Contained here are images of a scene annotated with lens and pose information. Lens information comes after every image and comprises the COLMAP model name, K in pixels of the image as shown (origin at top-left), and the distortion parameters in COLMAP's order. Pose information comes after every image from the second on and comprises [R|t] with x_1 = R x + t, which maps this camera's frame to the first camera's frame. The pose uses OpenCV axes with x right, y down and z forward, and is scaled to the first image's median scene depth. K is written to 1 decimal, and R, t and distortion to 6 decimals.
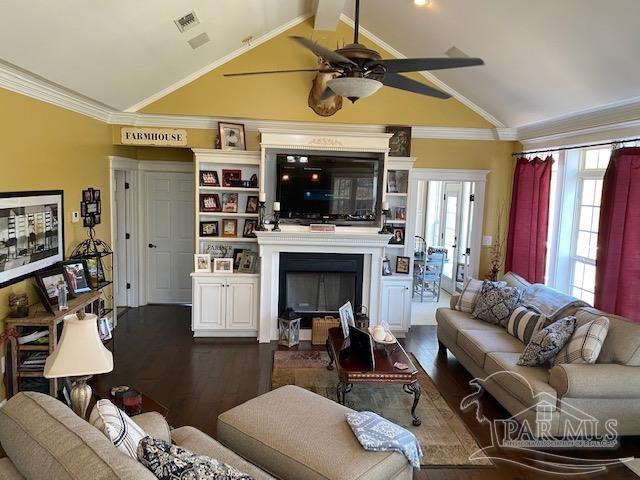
lens RADIAL K [[483.3, 0, 322.4], [0, 483.3, 236.7], [0, 0, 1]] dist [0.022331, -0.027933]
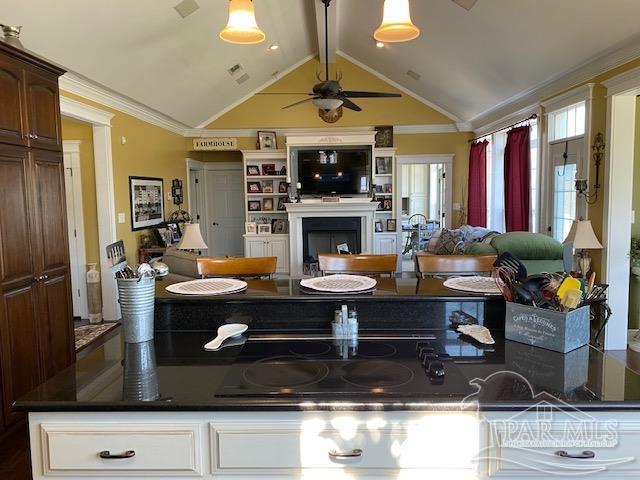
lens RADIAL K [[483.3, 0, 319.7], [0, 483.3, 240.9], [0, 0, 1]] dist [0.022331, -0.027933]
pose [[0.993618, -0.039792, -0.105546, 0.110987], [0.038060, 0.999107, -0.018375, 0.126608], [0.106183, 0.014240, 0.994245, -0.422322]]
